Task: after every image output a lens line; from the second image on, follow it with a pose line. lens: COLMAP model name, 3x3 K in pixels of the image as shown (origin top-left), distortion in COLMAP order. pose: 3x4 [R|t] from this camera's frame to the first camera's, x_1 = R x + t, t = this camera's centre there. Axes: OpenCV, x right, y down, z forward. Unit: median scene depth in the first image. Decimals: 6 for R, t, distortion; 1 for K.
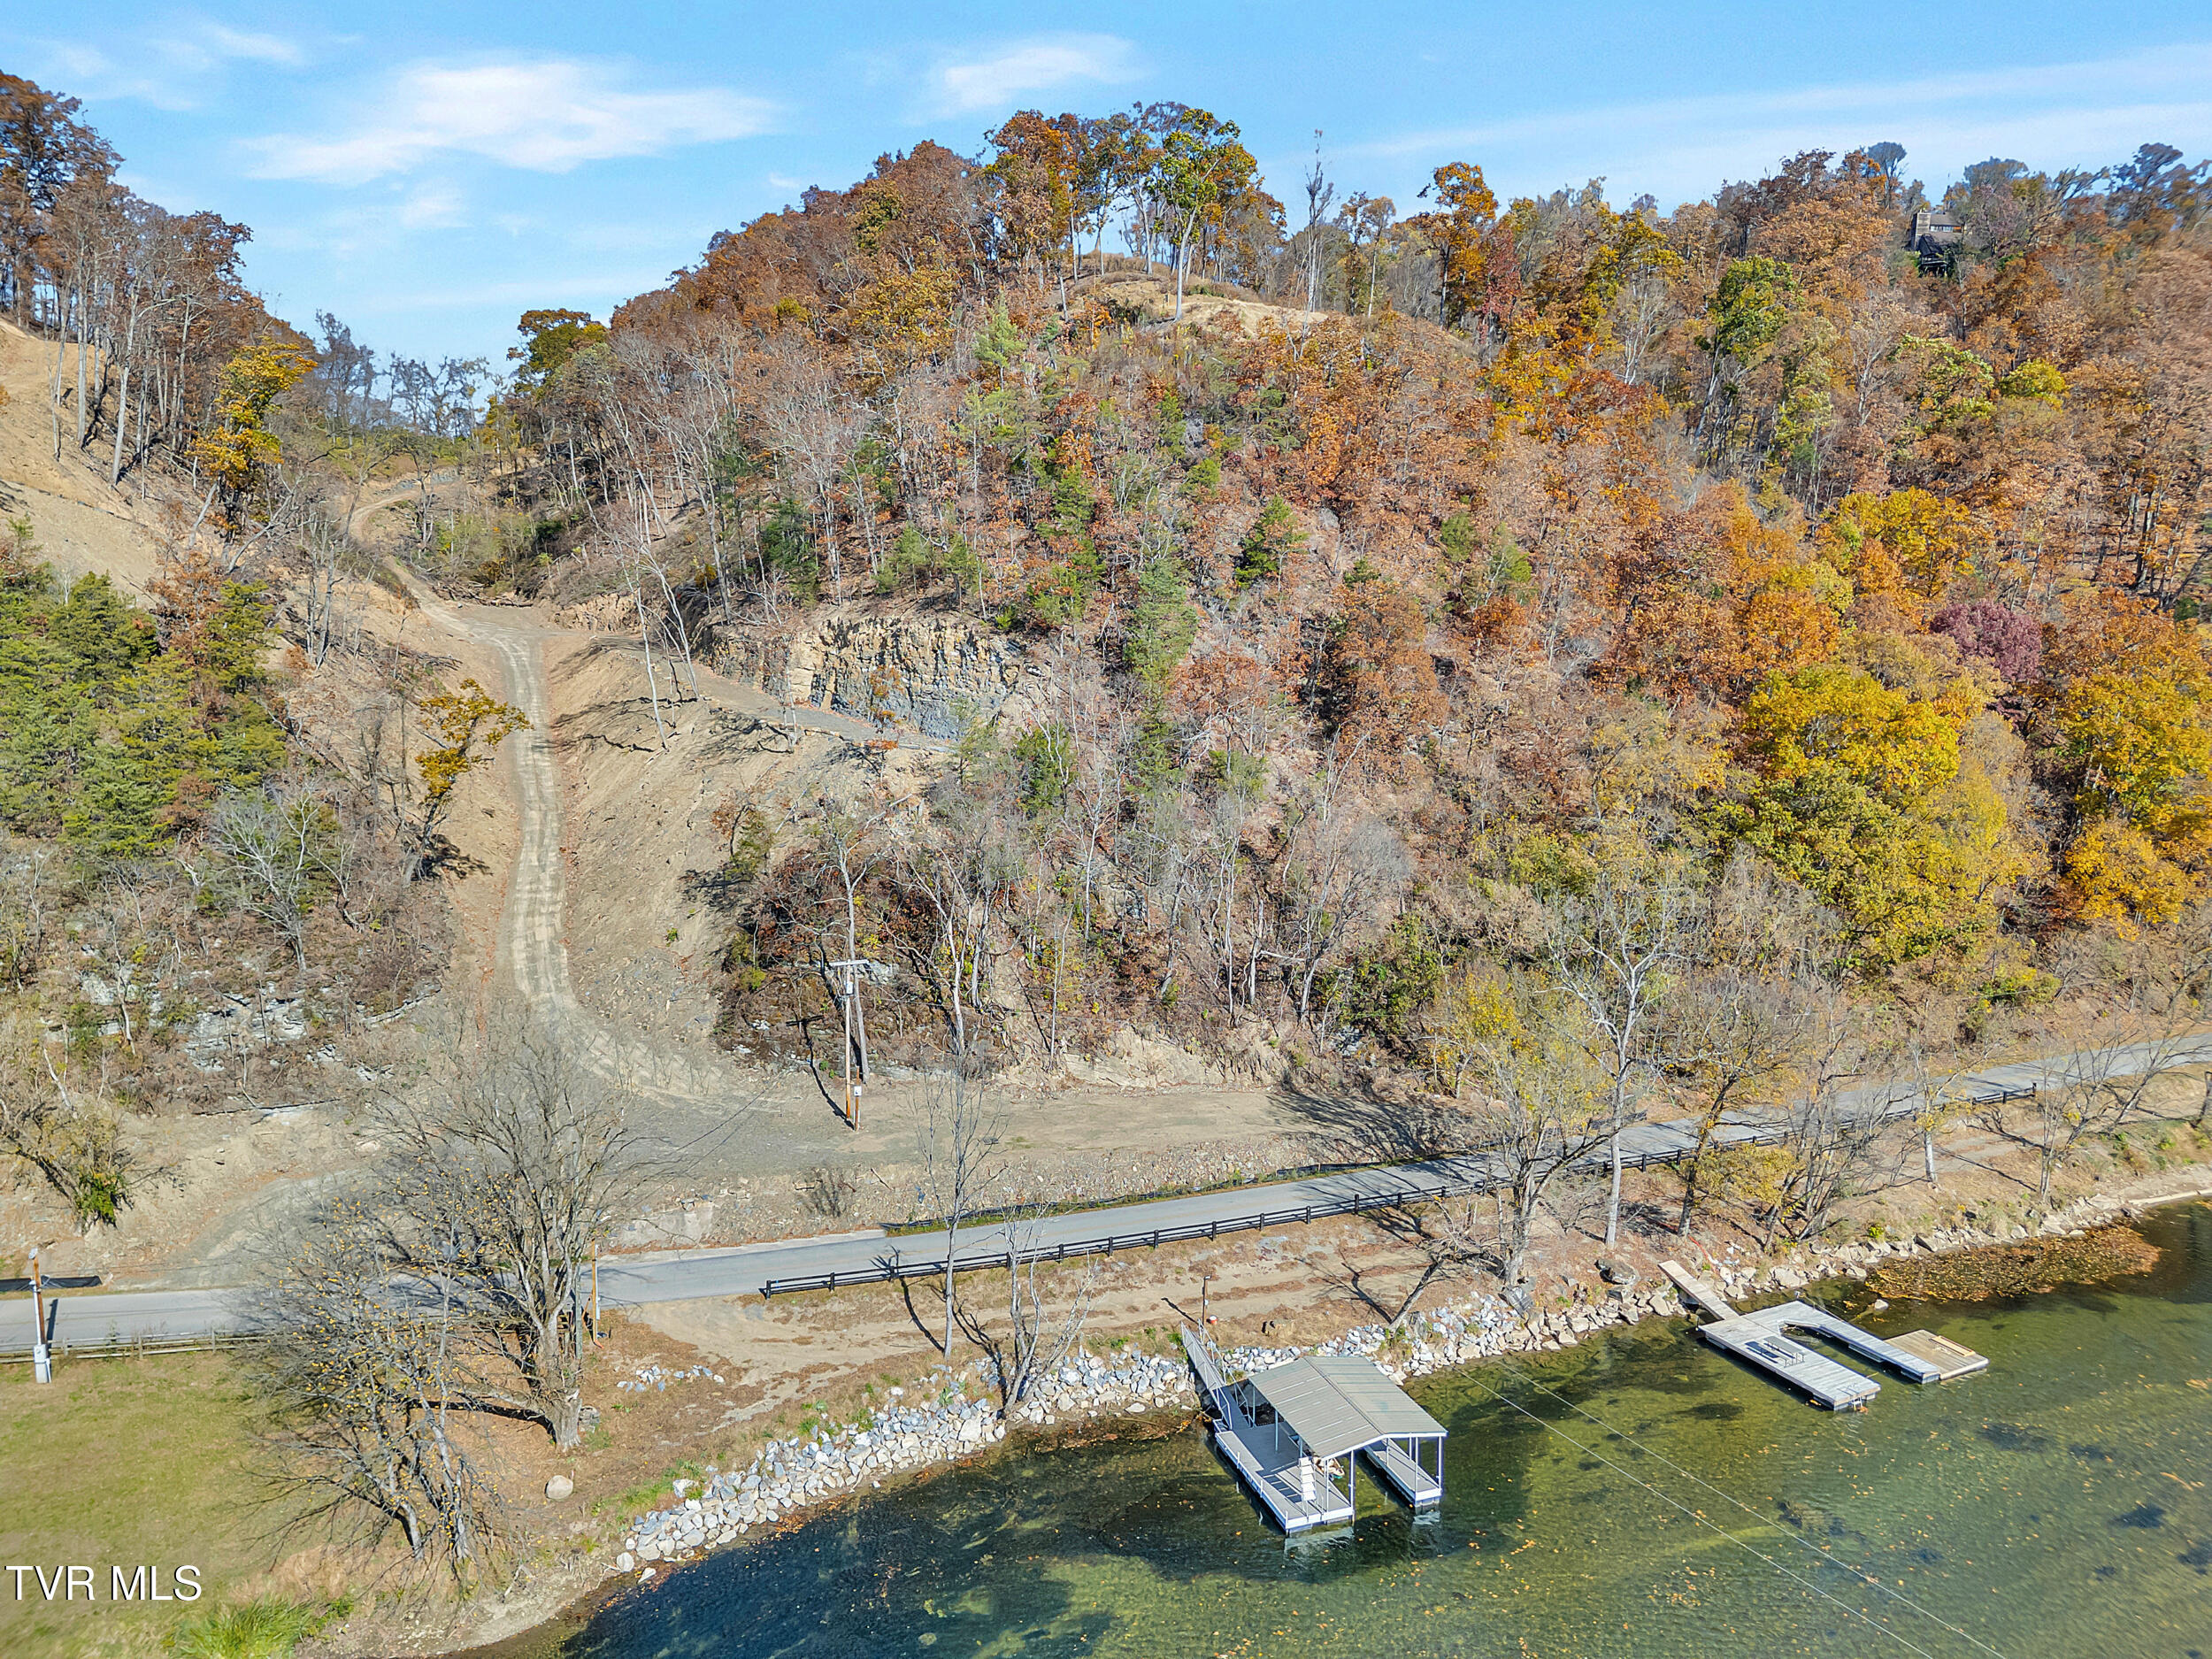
lens RADIAL K [[1546.1, 0, 1110.3], [0, 1546.1, 819.1], [0, 0, 1]] dist [0.048877, -0.036416]
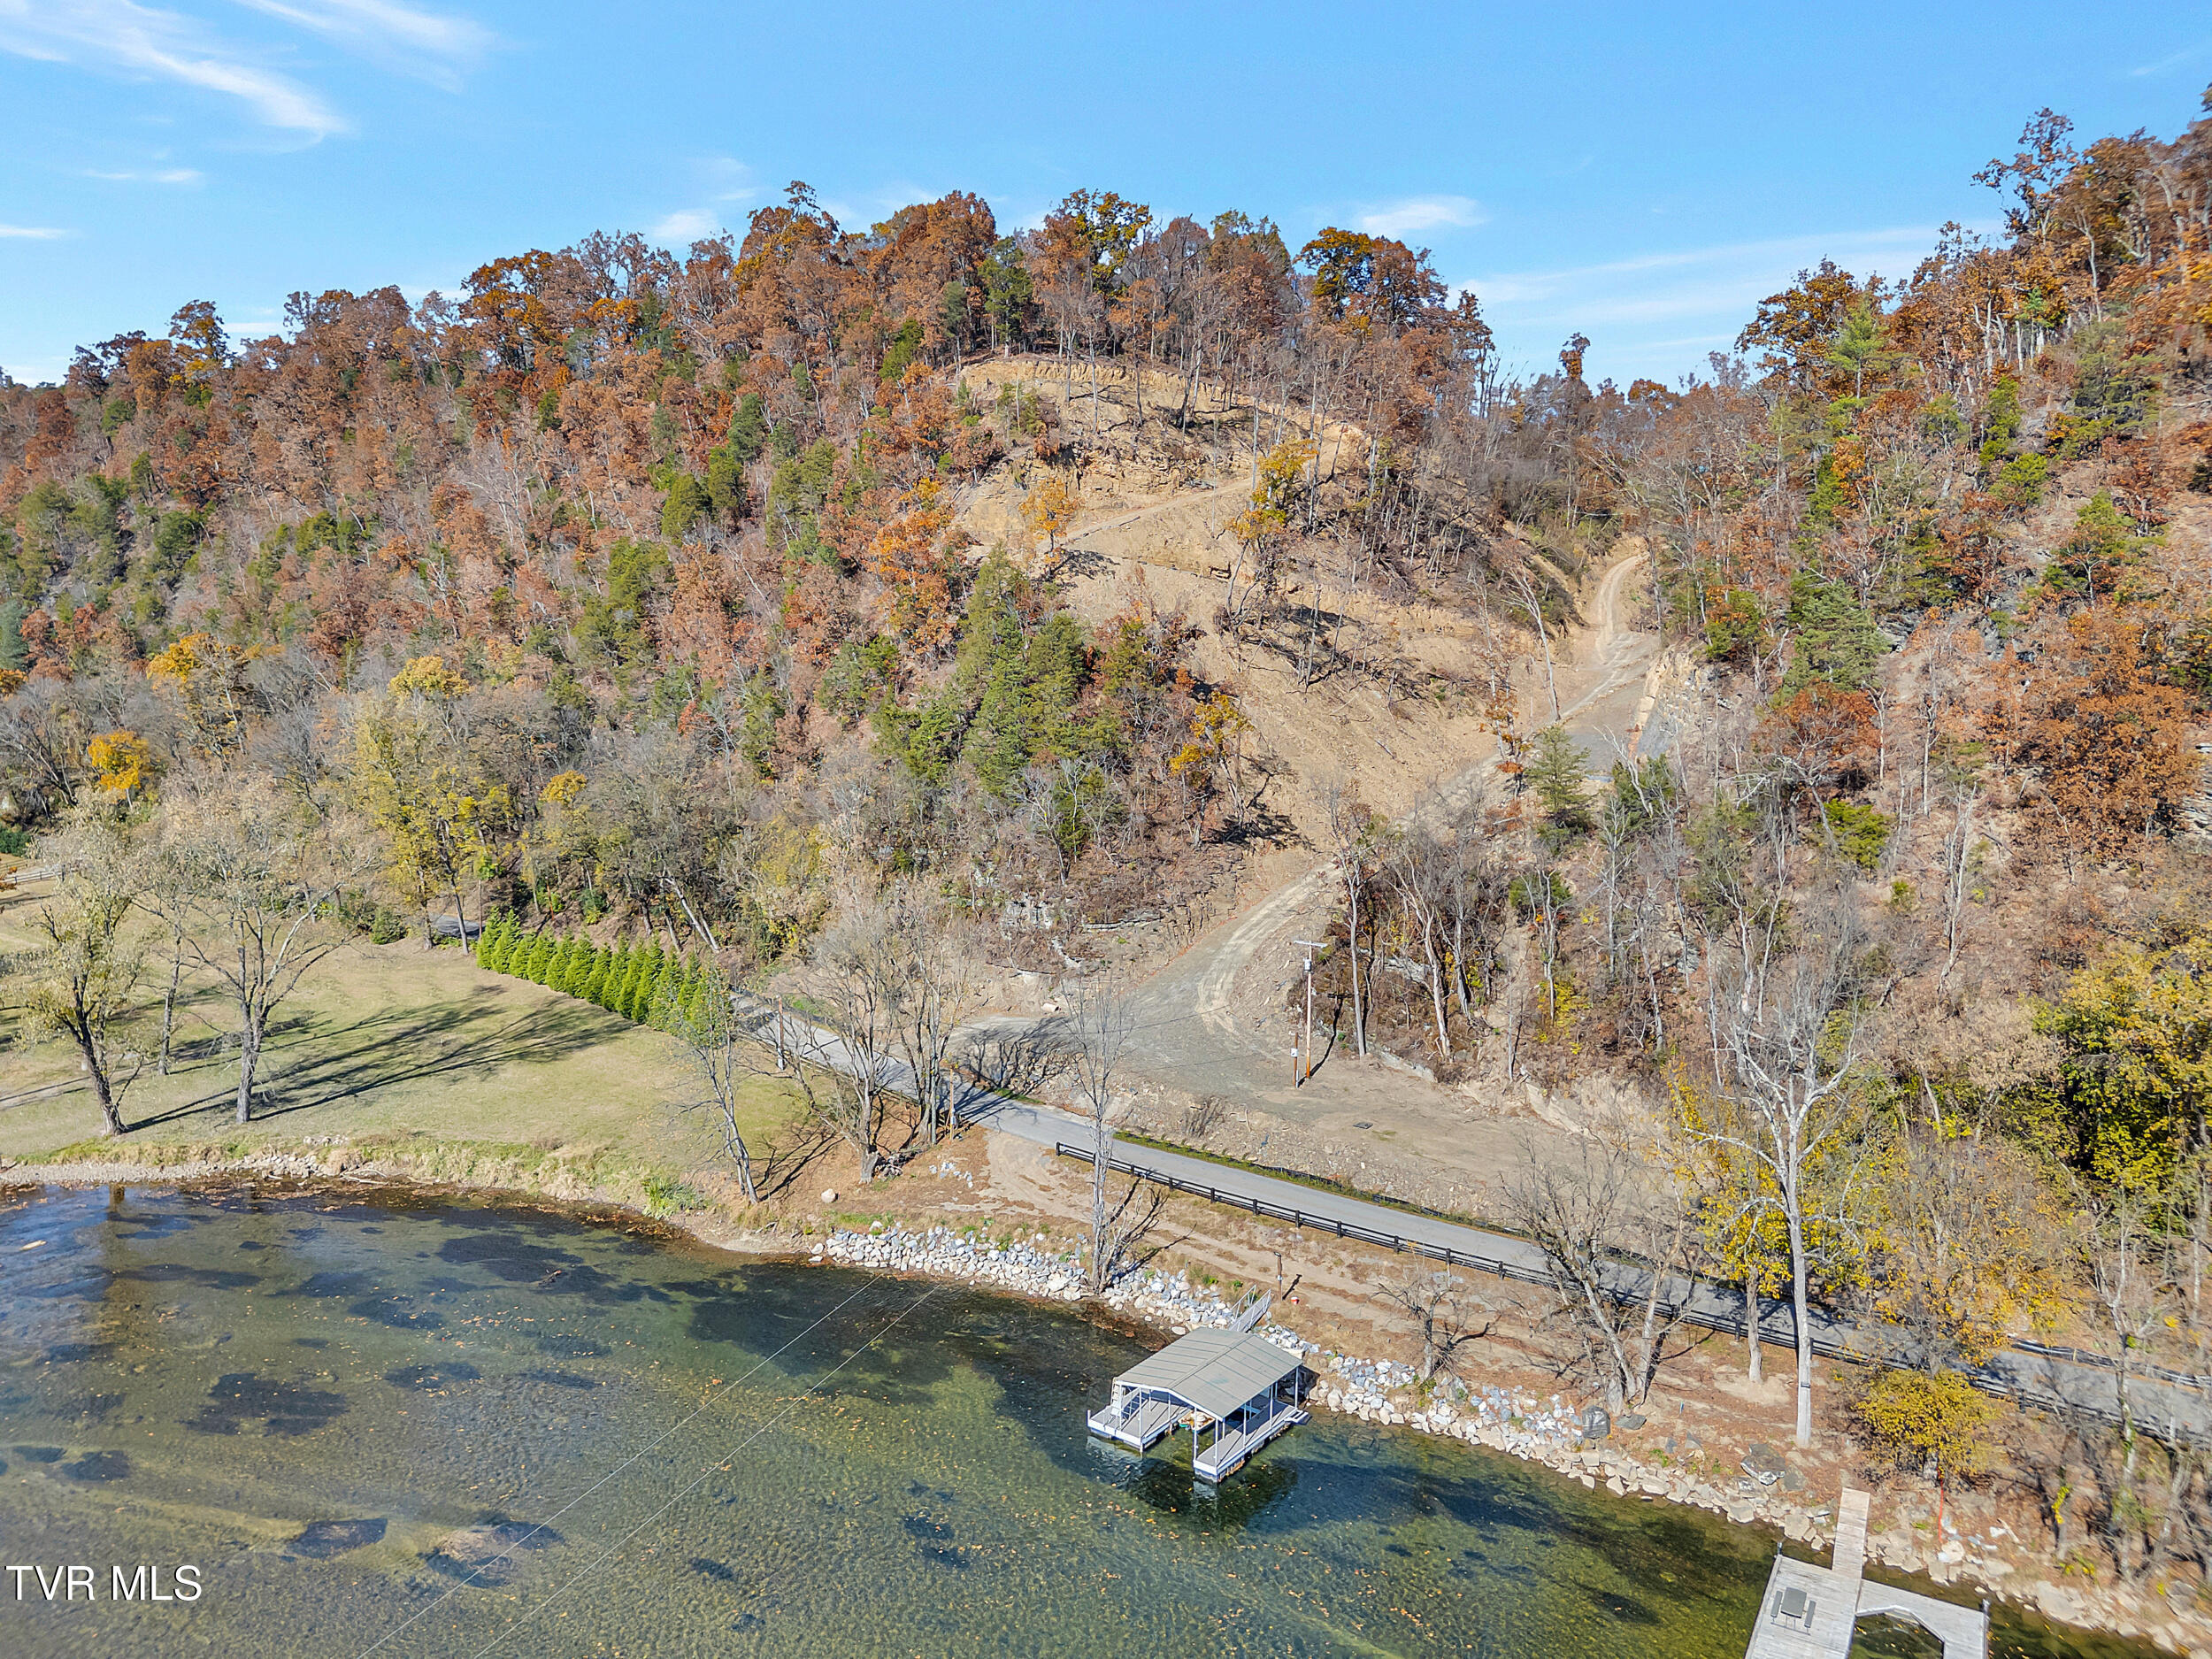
lens RADIAL K [[1546.1, 0, 1111.6], [0, 1546.1, 827.3], [0, 0, 1]] dist [0.048877, -0.036416]
pose [[0.542742, 0.098529, -0.834100, 0.654099], [-0.116610, 0.992317, 0.041341, -0.021962], [0.831765, 0.074827, 0.550061, 0.218211]]
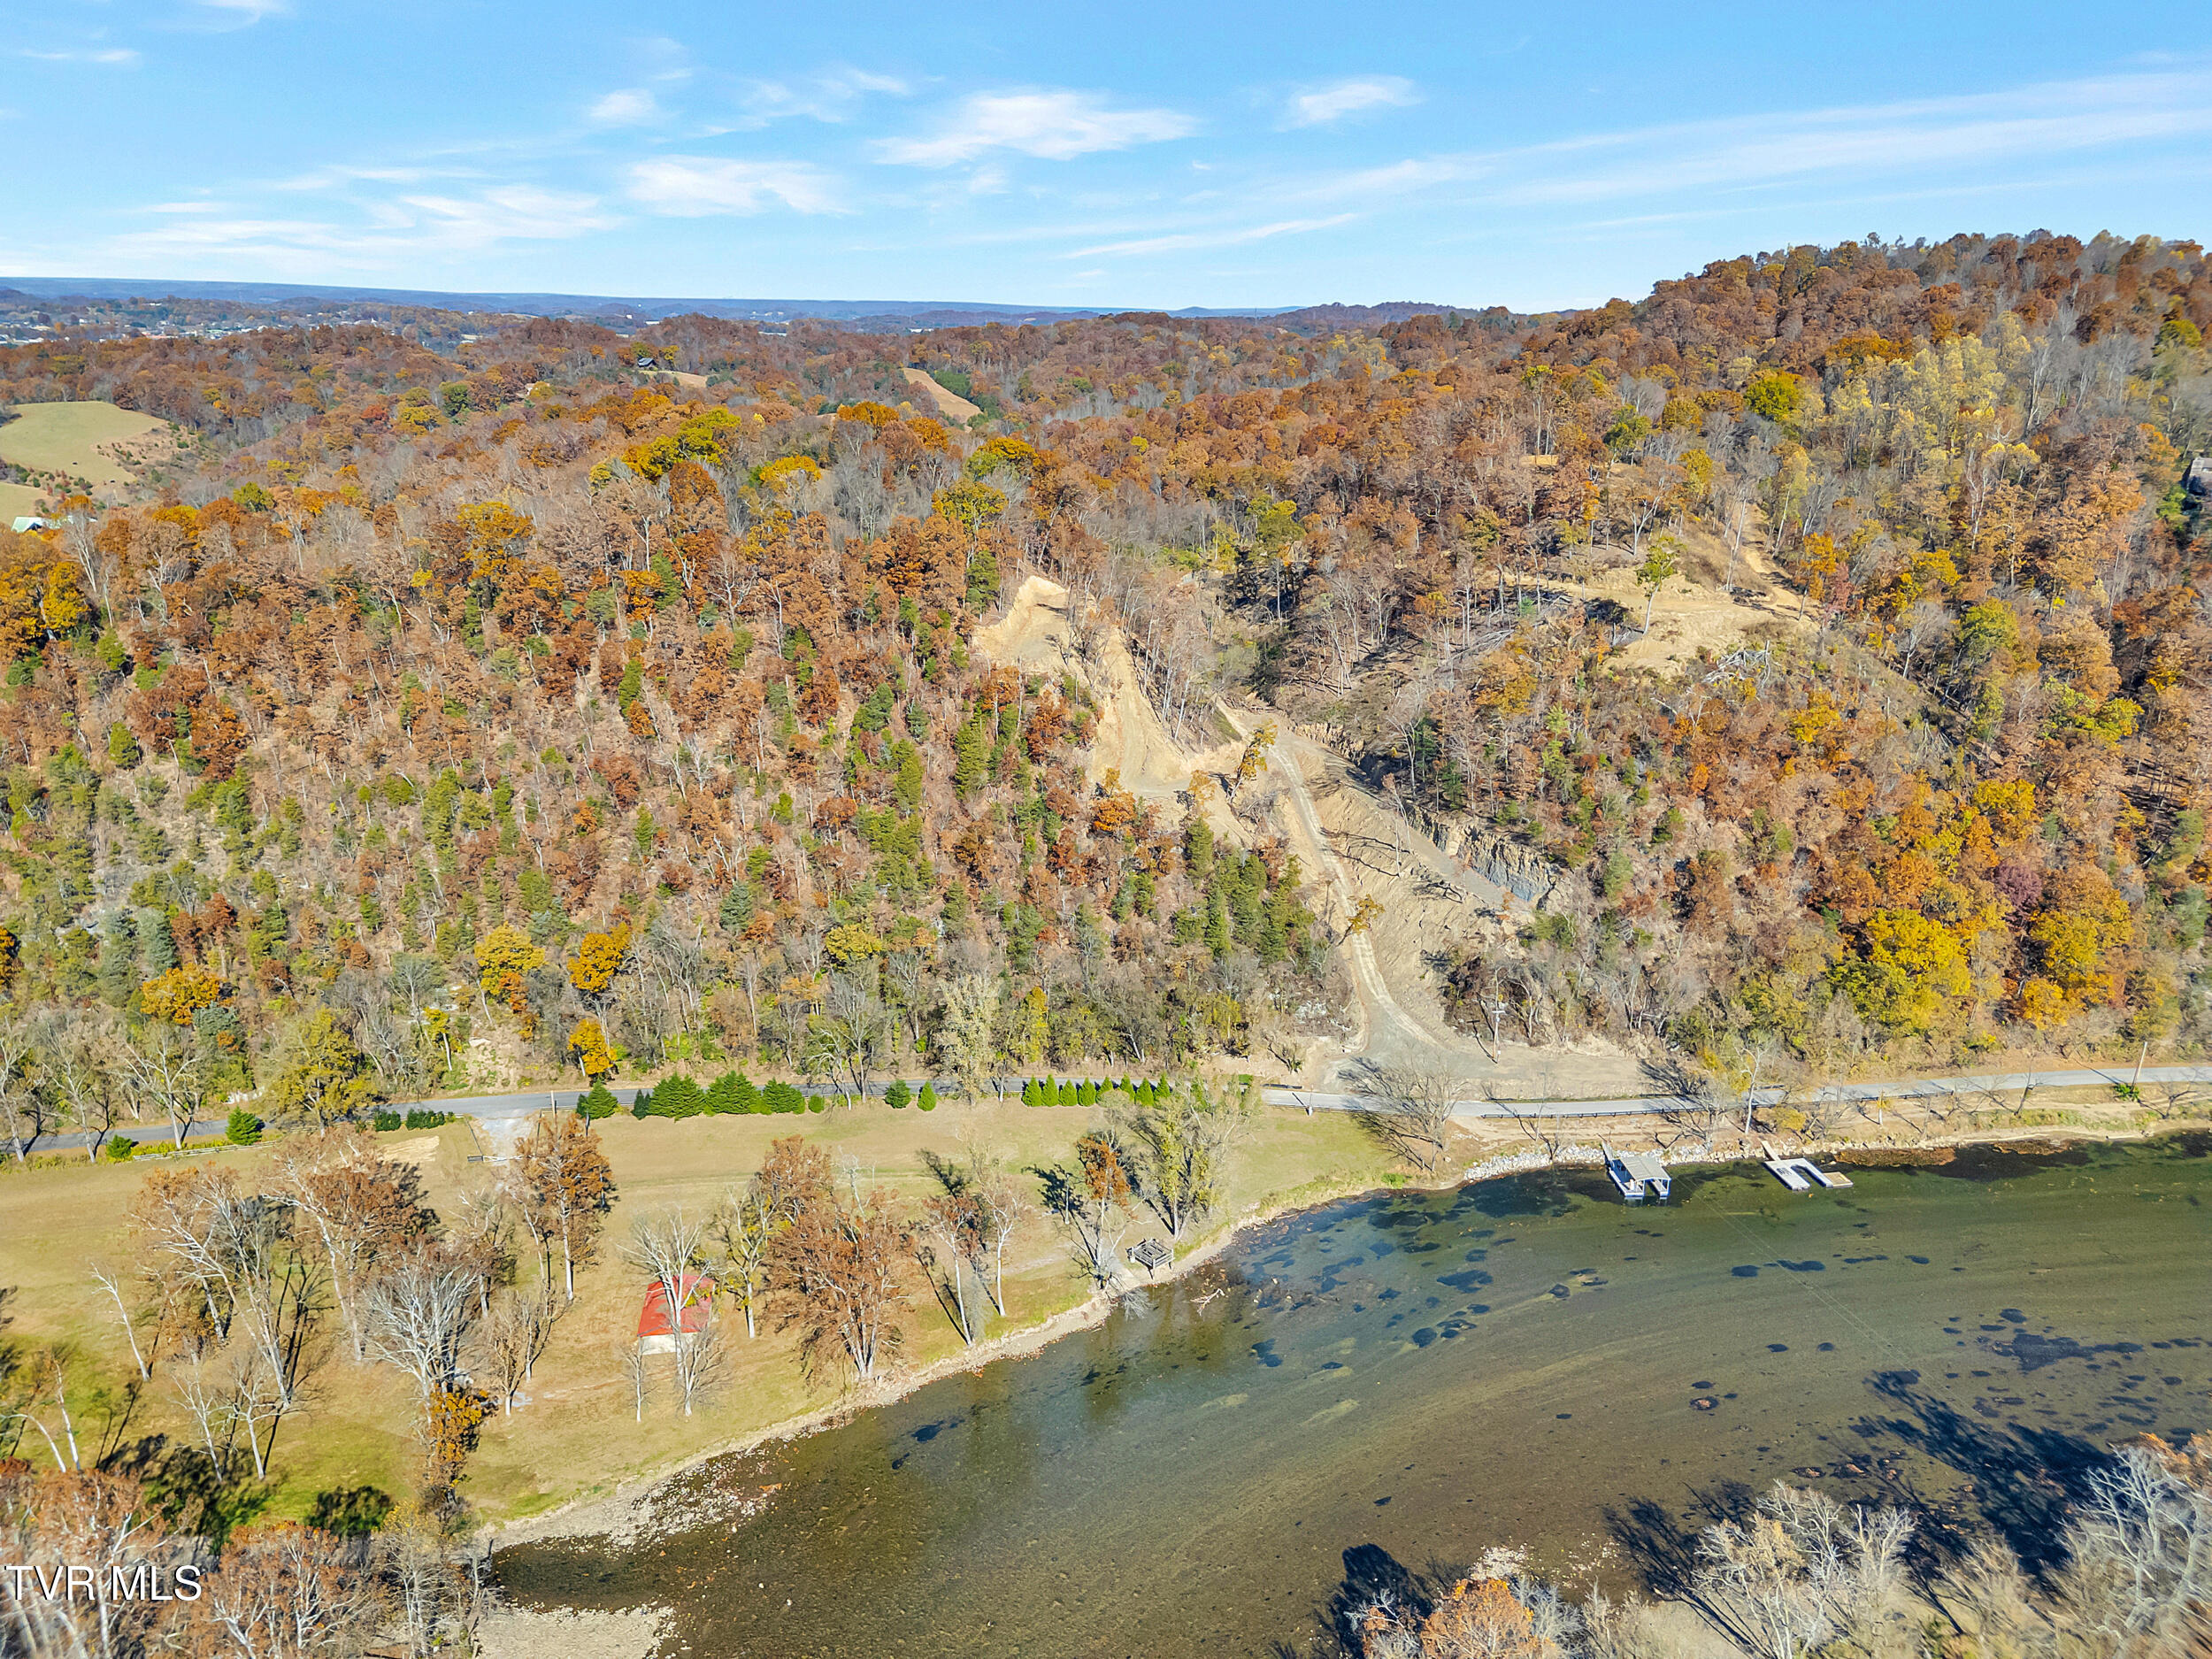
lens RADIAL K [[1546.1, 0, 1085.5], [0, 1546.1, 824.8], [0, 0, 1]] dist [0.048877, -0.036416]
pose [[0.957287, 0.079447, -0.278009, -0.117222], [-0.028357, 0.982671, 0.183175, -0.766571], [0.287744, -0.167468, 0.942952, -1.966256]]
